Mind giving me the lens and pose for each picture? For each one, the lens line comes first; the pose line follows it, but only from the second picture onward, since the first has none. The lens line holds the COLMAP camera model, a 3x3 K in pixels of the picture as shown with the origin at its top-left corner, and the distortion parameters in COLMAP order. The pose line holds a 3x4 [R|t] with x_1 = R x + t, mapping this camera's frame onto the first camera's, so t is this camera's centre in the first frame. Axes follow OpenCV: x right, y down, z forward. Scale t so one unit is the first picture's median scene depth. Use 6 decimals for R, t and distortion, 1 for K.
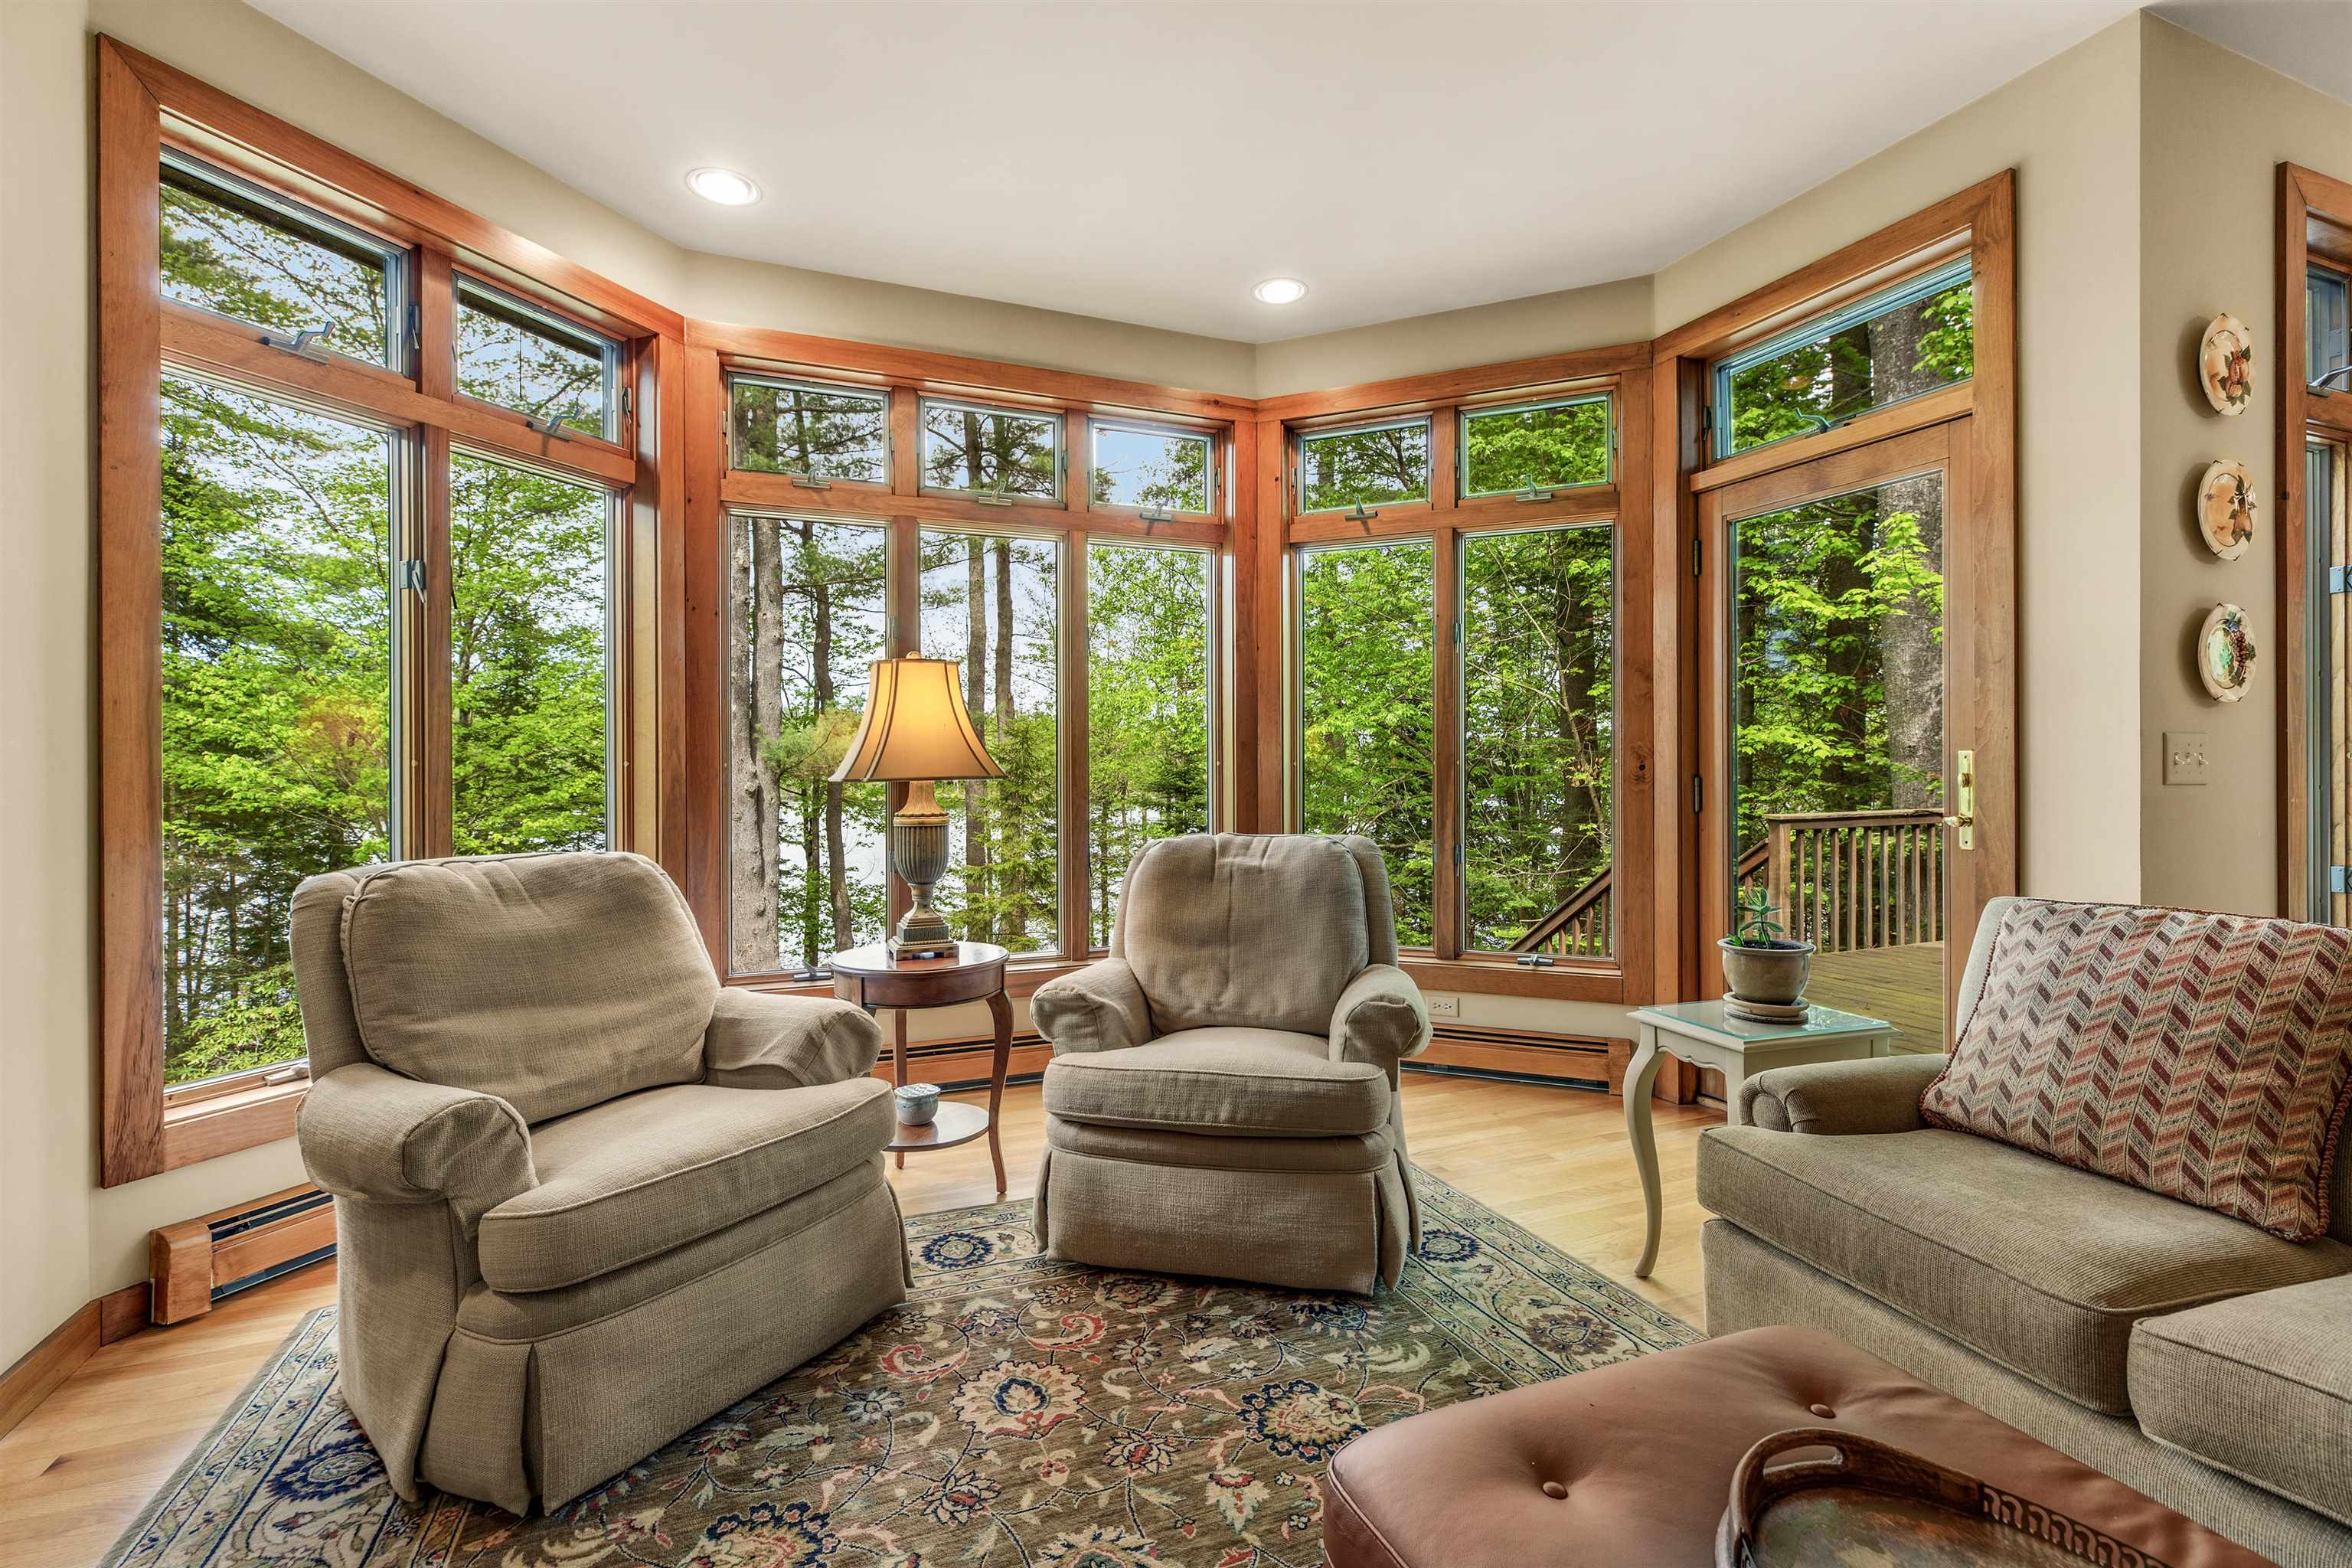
lens RADIAL K [[1057.7, 0, 1200.7], [0, 1057.7, 776.0], [0, 0, 1]] dist [0.001887, 0.000614]
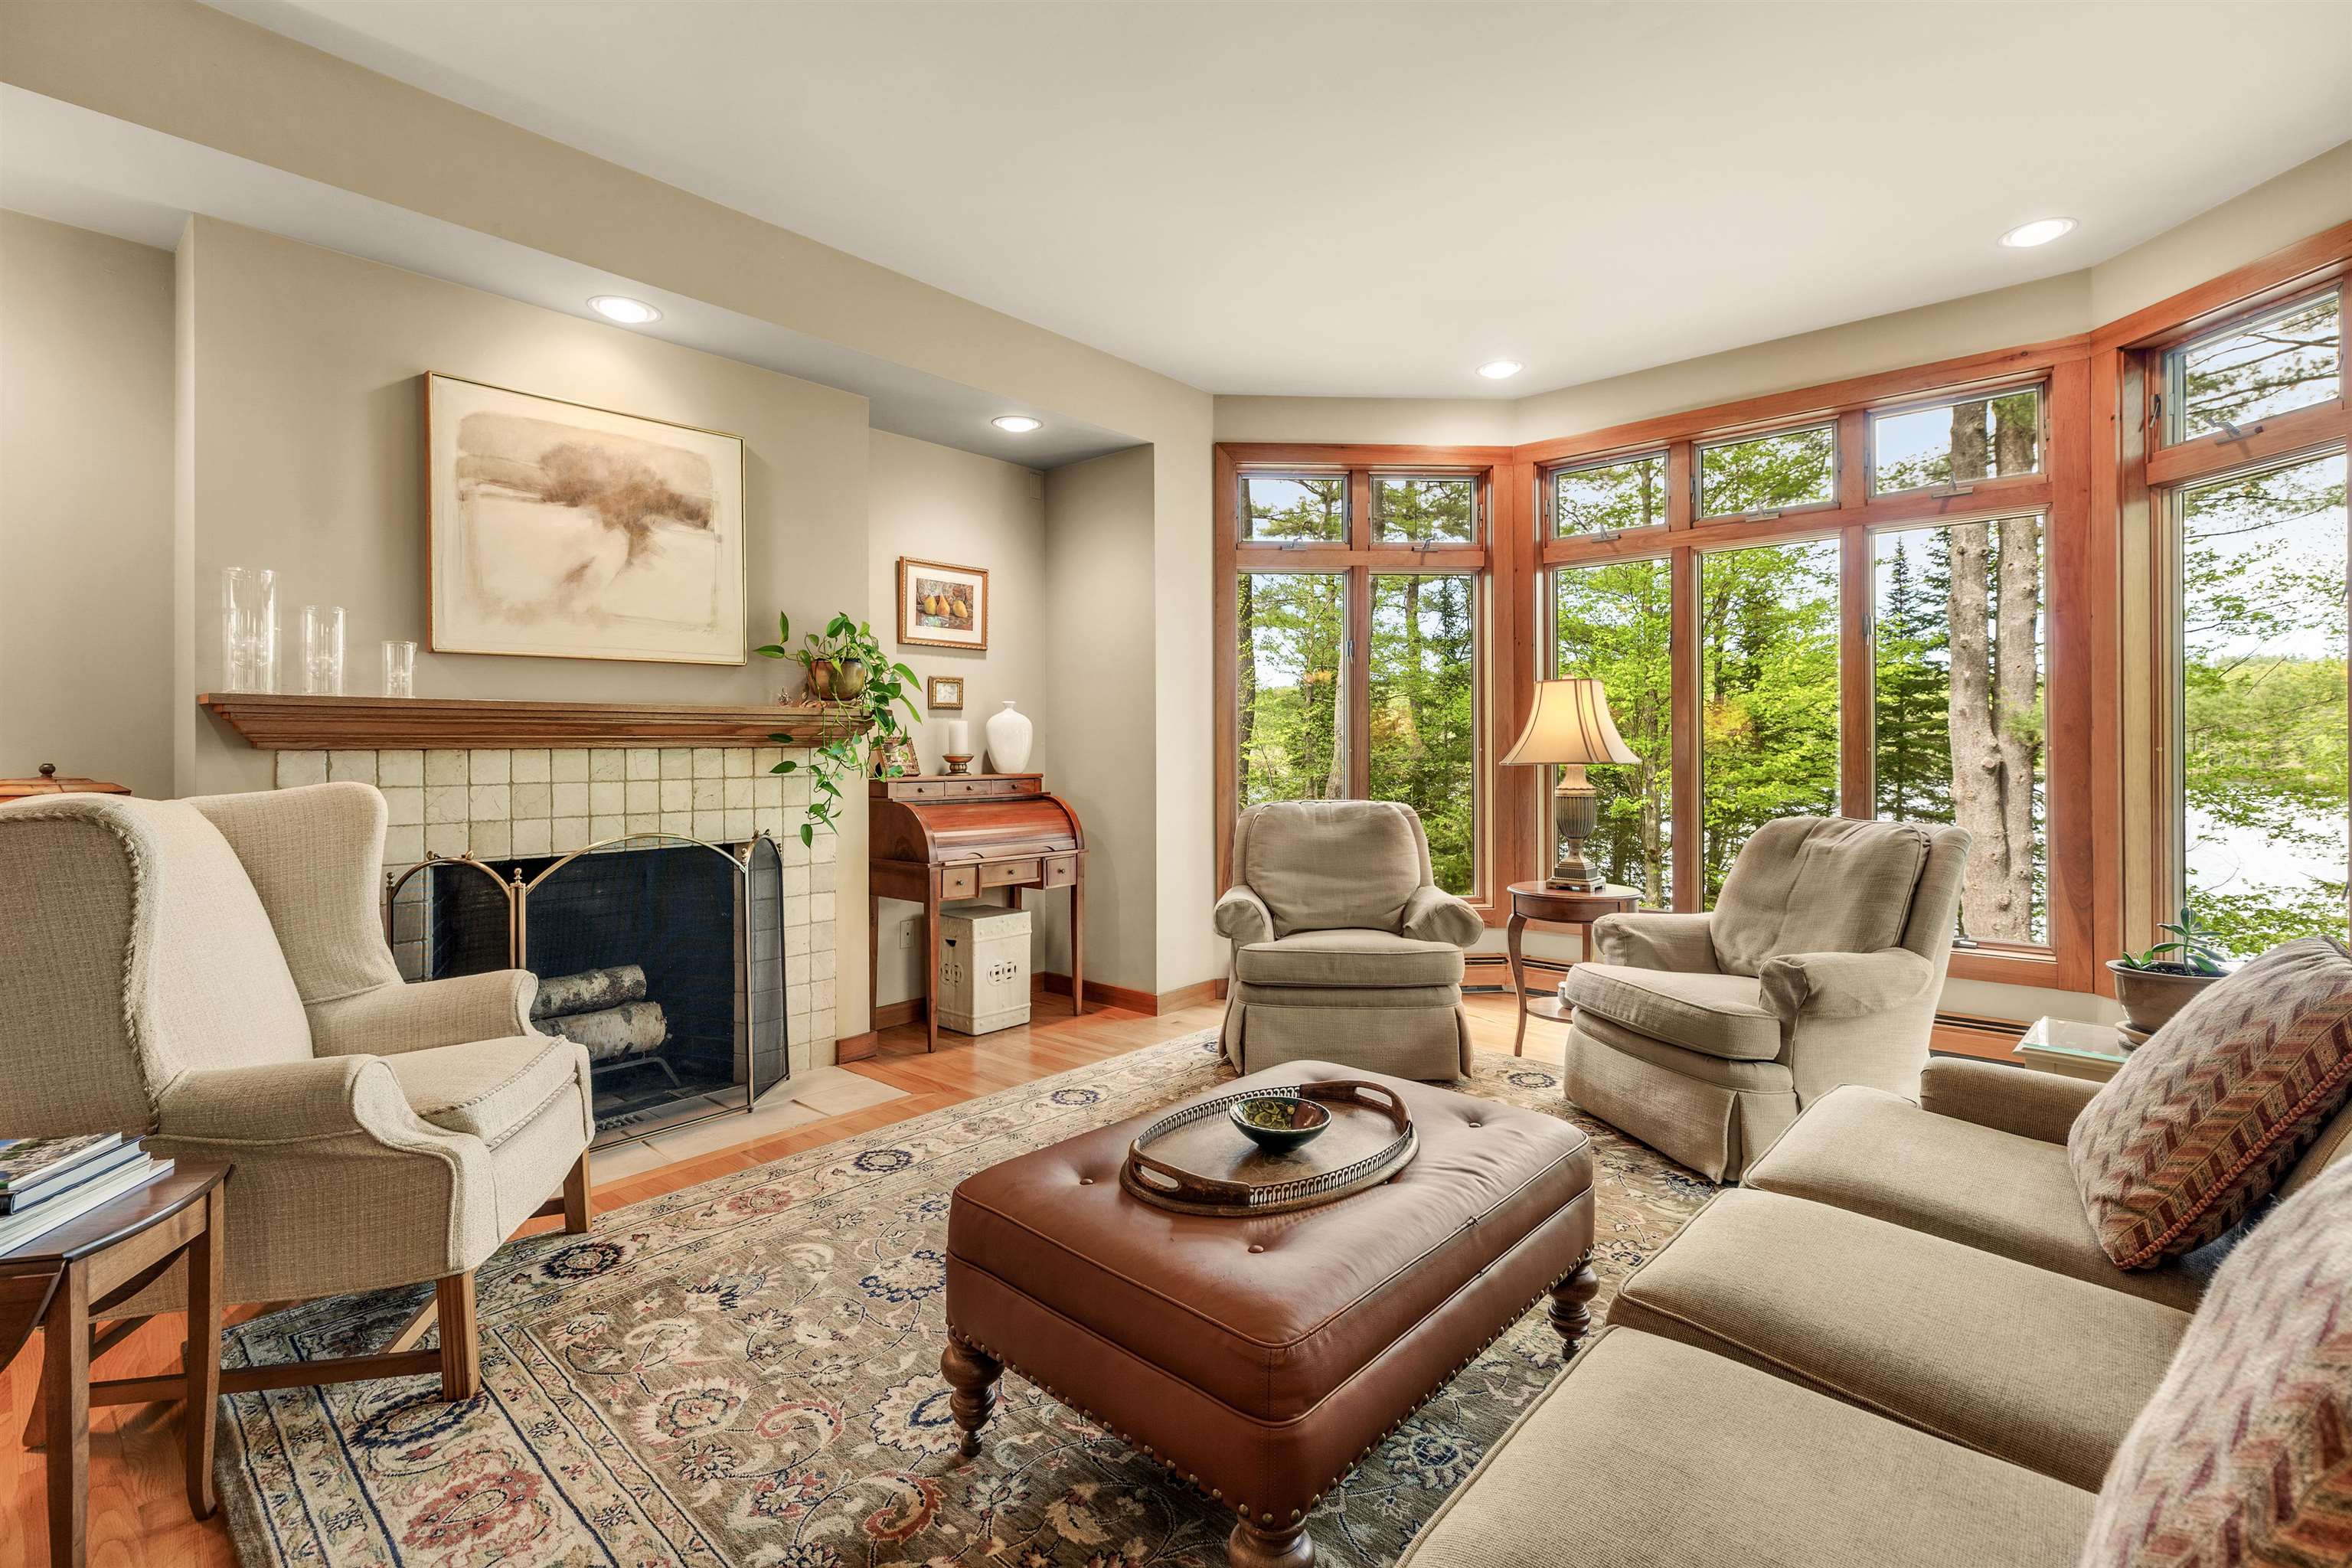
lens RADIAL K [[1057.7, 0, 1166.0], [0, 1057.7, 763.4], [0, 0, 1]] dist [0.001887, 0.000614]
pose [[0.439186, 0.015830, -0.898257, 0.753982], [-0.002635, 0.999863, 0.016333, -0.018546], [0.898392, -0.004806, 0.439168, -0.100917]]
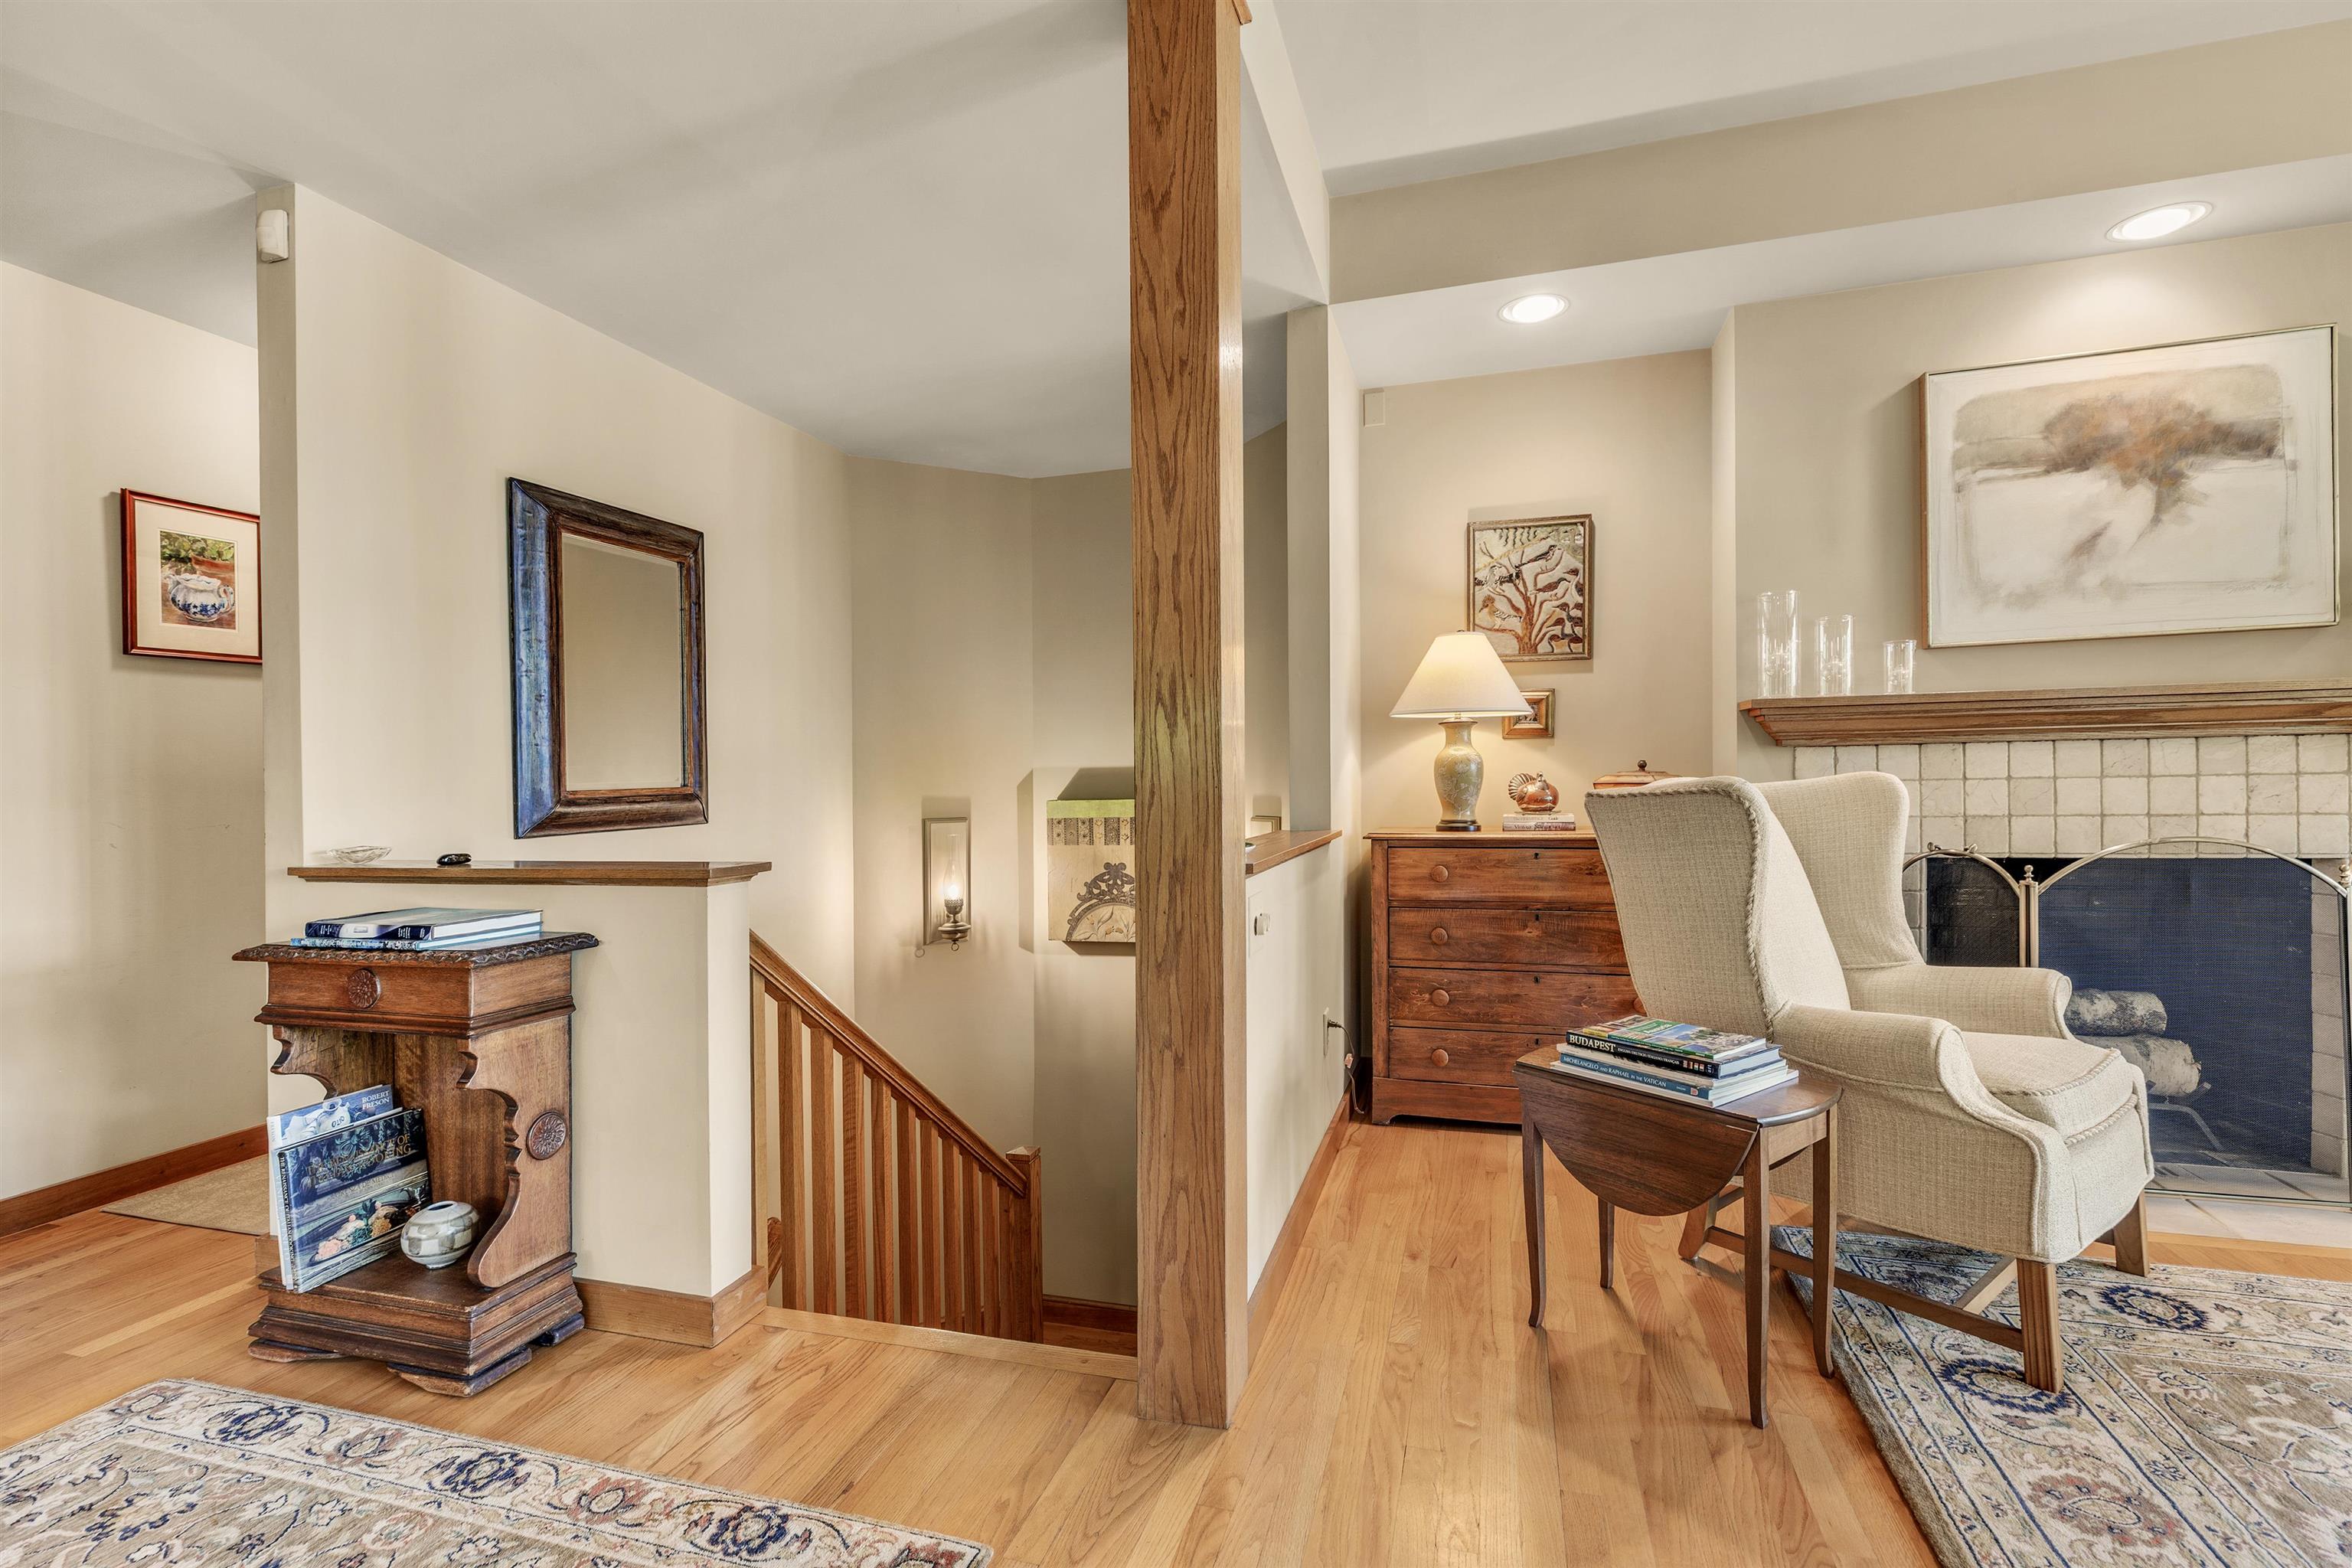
lens RADIAL K [[1057.7, 0, 1181.4], [0, 1057.7, 793.0], [0, 0, 1]] dist [0.001887, 0.000614]
pose [[-0.624838, 0.026769, -0.780296, 0.798869], [0.015915, 0.999641, 0.021550, 0.000882], [0.780592, 0.001047, -0.625039, -0.209621]]
